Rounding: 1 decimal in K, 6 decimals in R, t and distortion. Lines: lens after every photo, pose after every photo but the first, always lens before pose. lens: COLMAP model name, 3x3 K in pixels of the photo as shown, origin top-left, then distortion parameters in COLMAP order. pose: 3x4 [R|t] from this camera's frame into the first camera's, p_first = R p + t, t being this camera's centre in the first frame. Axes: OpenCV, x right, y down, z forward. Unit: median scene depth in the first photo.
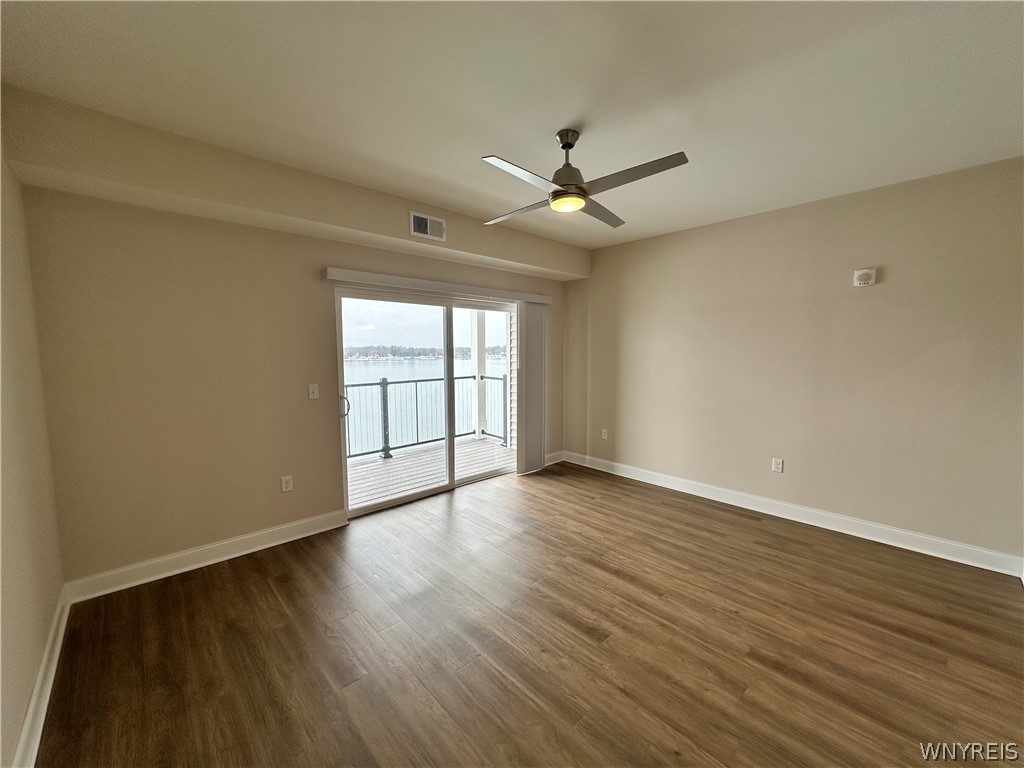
lens RADIAL K [[403.9, 0, 511.6], [0, 403.9, 384.3], [0, 0, 1]] dist [0.000445, -0.000483]
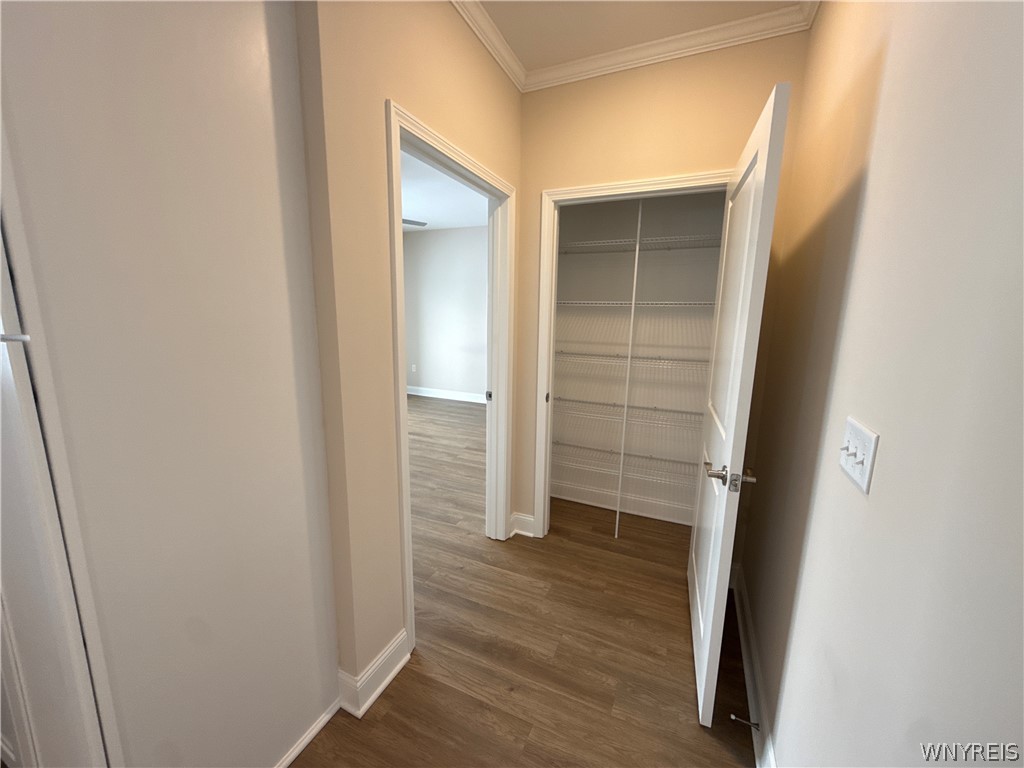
lens RADIAL K [[404.1, 0, 509.6], [0, 404.1, 384.2], [0, 0, 1]] dist [0.001781, -0.000488]
pose [[0.924365, -0.049693, 0.378259, 0.002342], [0.014678, 0.995379, 0.094898, 0.075956], [-0.381227, -0.082168, 0.920823, -0.658887]]
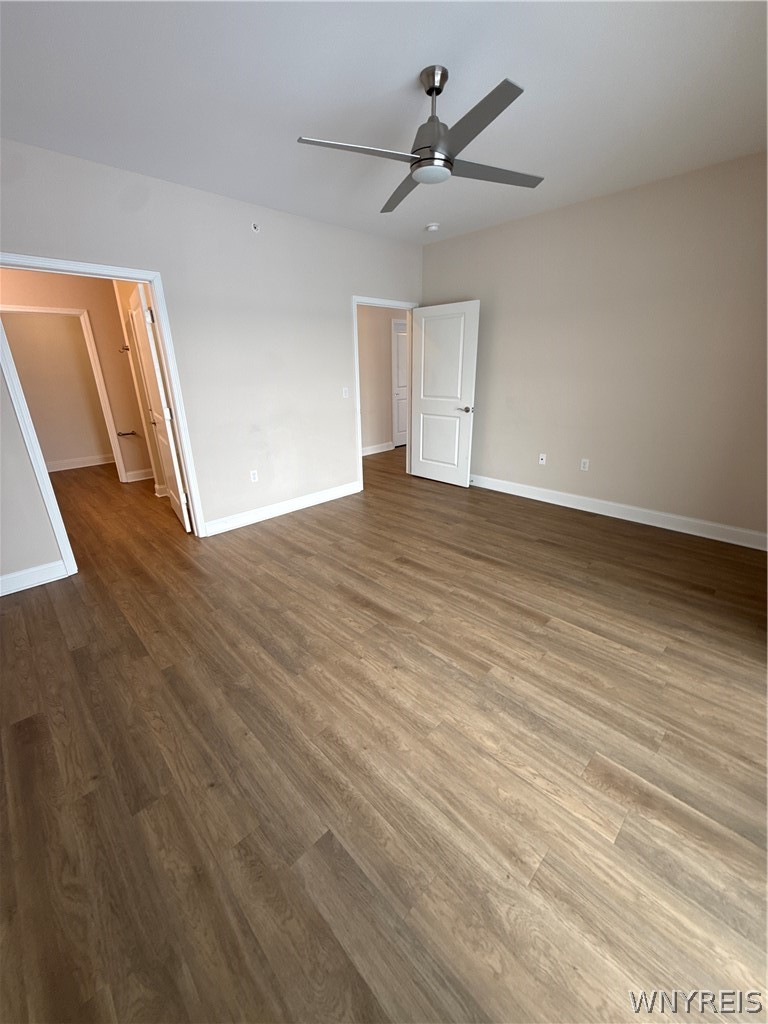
lens RADIAL K [[404.4, 0, 382.0], [0, 404.4, 508.9], [0, 0, 1]] dist [-0.001537, 0.000106]
pose [[-0.999658, 0.025127, -0.007295, 0.192460], [0.019846, 0.909860, 0.414441, -0.108689], [0.017051, 0.414155, -0.910047, 1.494900]]
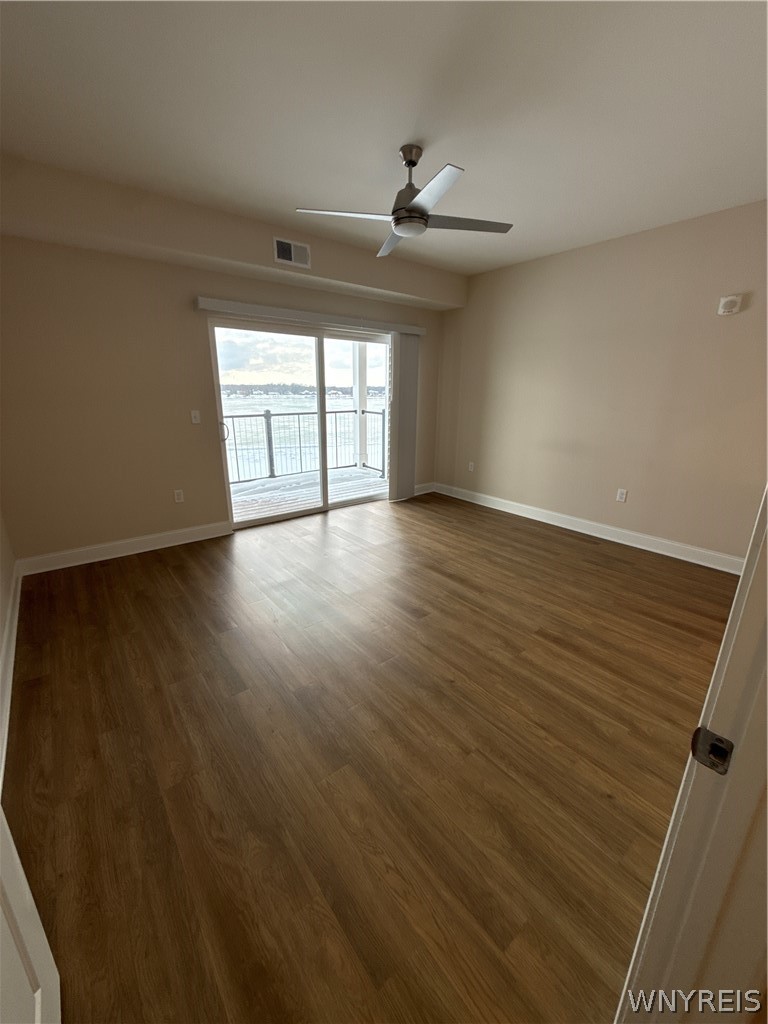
lens RADIAL K [[404.4, 0, 382.0], [0, 404.4, 508.9], [0, 0, 1]] dist [-0.001537, 0.000106]
pose [[0.996844, 0.032222, -0.072556, 0.117868], [-0.016944, 0.979223, 0.202076, 0.033280], [0.077560, -0.200209, 0.976679, -0.109169]]
